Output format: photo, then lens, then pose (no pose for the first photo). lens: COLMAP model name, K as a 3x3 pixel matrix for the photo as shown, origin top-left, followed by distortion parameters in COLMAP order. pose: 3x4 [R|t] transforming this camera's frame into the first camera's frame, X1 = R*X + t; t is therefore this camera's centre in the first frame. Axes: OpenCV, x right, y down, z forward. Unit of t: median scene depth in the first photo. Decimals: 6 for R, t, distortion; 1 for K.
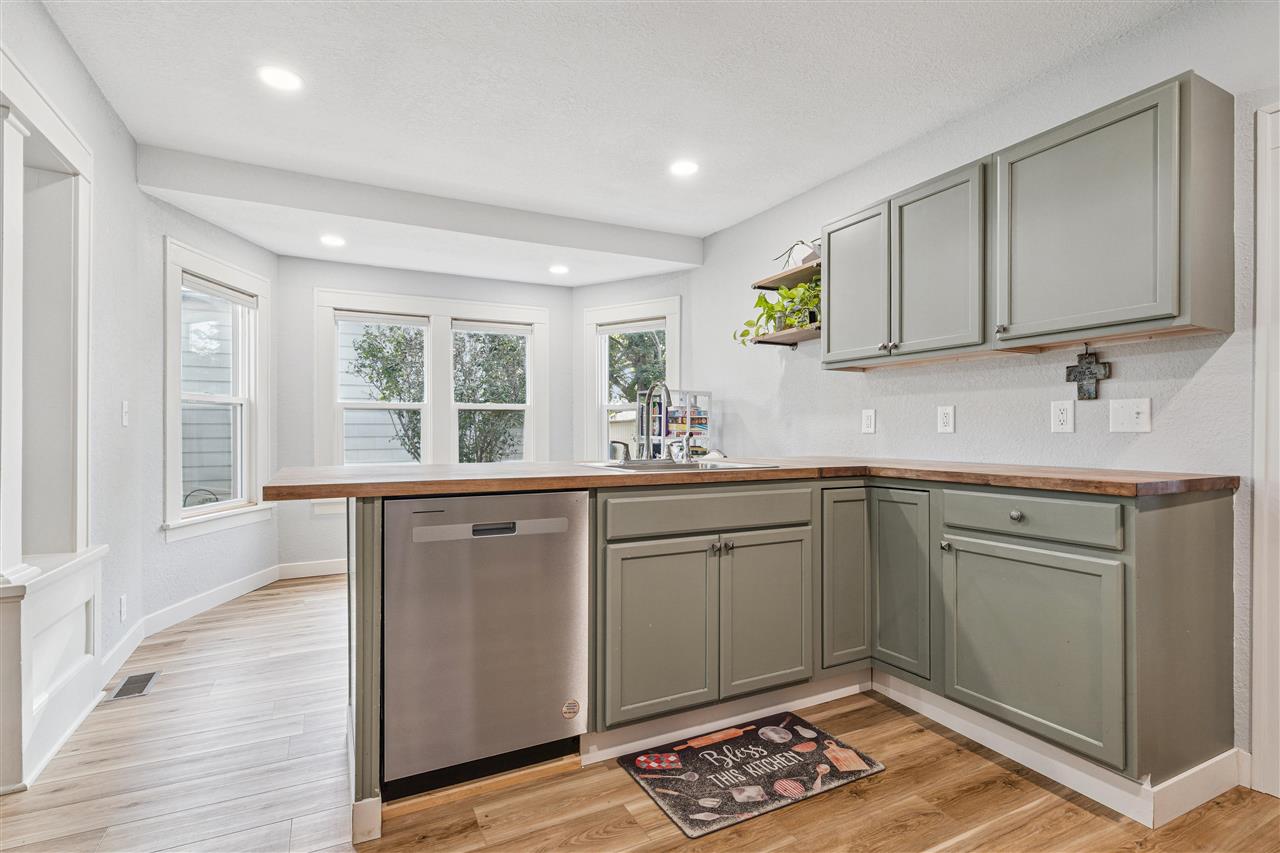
lens RADIAL K [[606.2, 0, 630.0], [0, 606.2, 430.4], [0, 0, 1]] dist [0.001565, 0.000182]
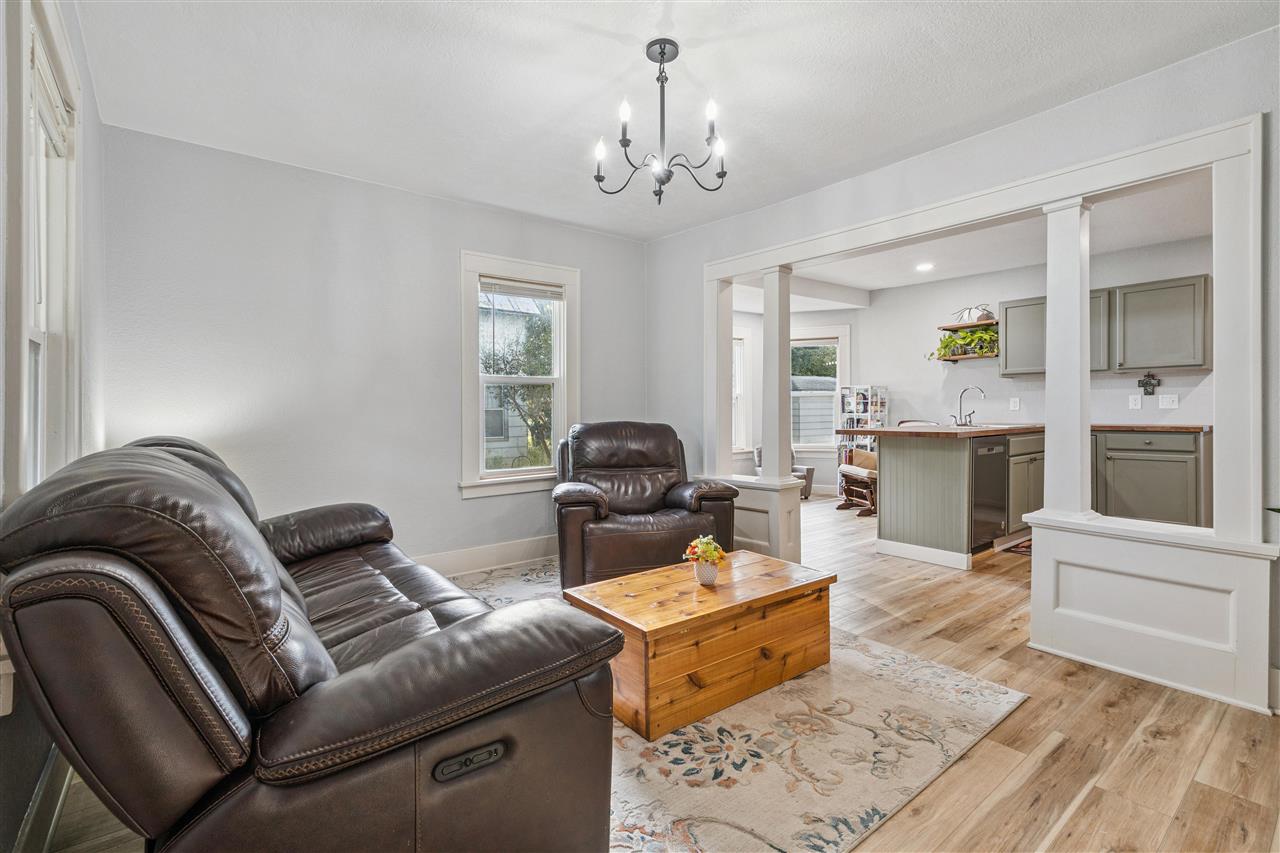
lens RADIAL K [[580.8, 0, 638.7], [0, 580.8, 411.1], [0, 0, 1]] dist [0.024263, -0.011173]
pose [[0.979657, -0.010894, 0.200383, -1.714718], [0.010058, 0.999936, 0.005190, -0.021326], [-0.200427, -0.003069, 0.979704, -0.864071]]
